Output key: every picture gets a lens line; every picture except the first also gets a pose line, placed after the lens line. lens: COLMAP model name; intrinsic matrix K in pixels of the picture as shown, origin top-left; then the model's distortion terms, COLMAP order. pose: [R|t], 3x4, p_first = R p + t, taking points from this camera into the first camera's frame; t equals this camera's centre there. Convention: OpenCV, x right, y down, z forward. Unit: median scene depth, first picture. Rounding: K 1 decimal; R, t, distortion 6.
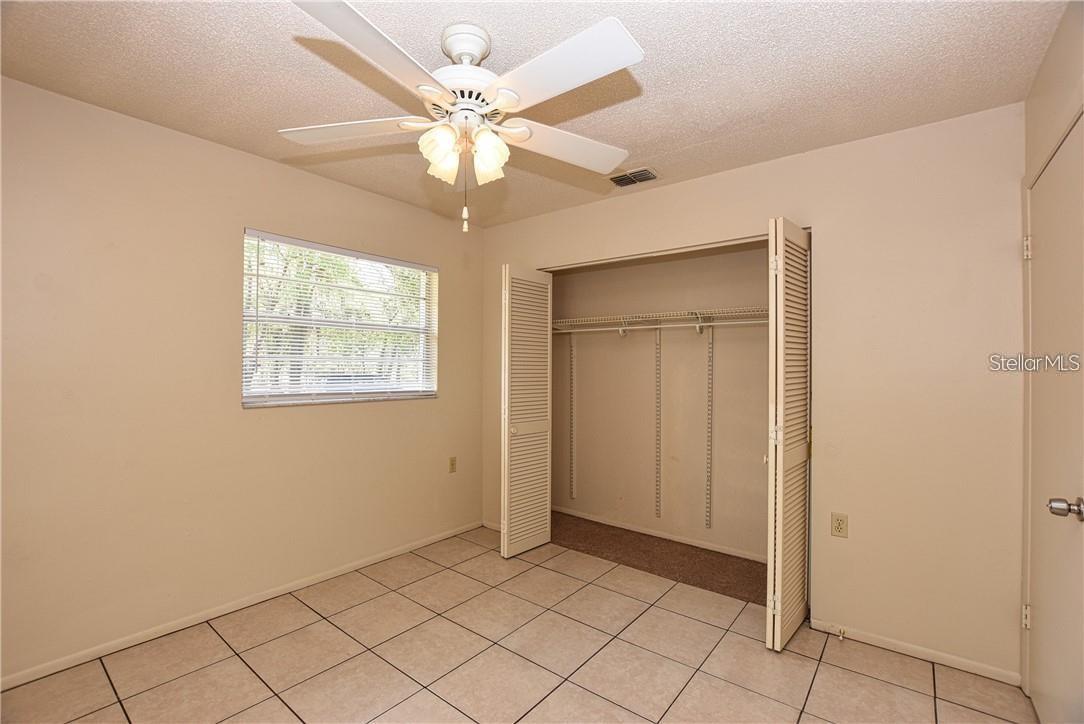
lens RADIAL K [[479.1, 0, 542.0], [0, 479.1, 362.0], [0, 0, 1]] dist [-0.003382, -0.010321]
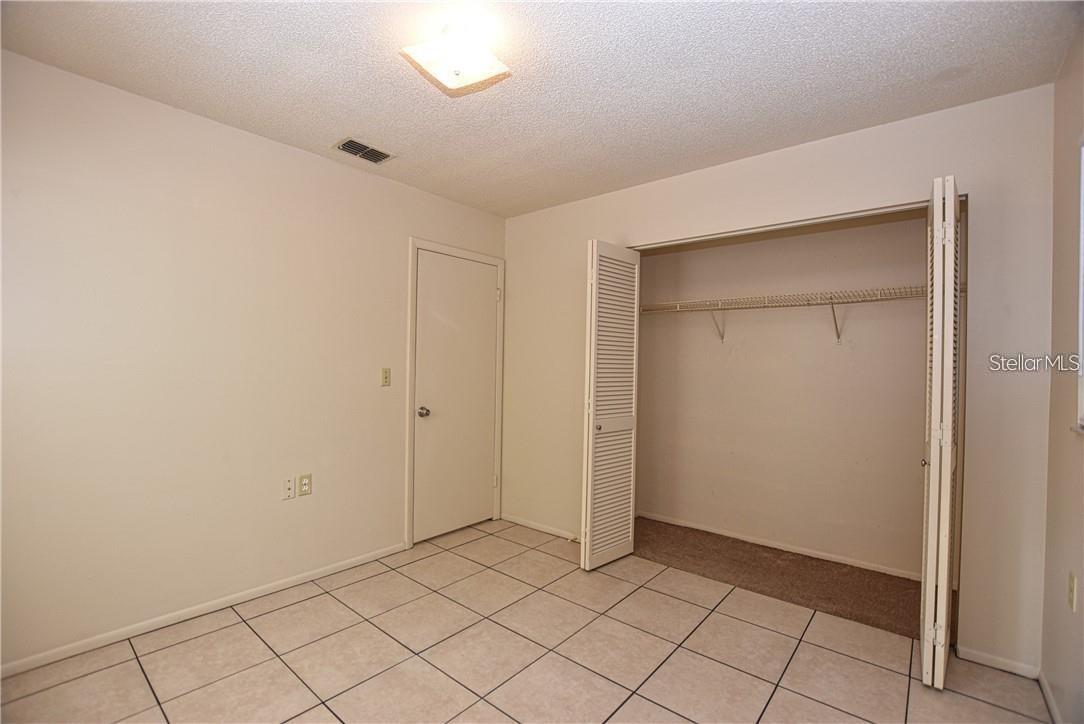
lens RADIAL K [[477.3, 0, 542.0], [0, 477.3, 362.0], [0, 0, 1]] dist [-0.020248, 0.000284]
pose [[0.999620, -0.003811, -0.027309, -0.135734], [0.004208, 0.999886, 0.014523, 0.005022], [0.027250, -0.014633, 0.999522, 0.113039]]
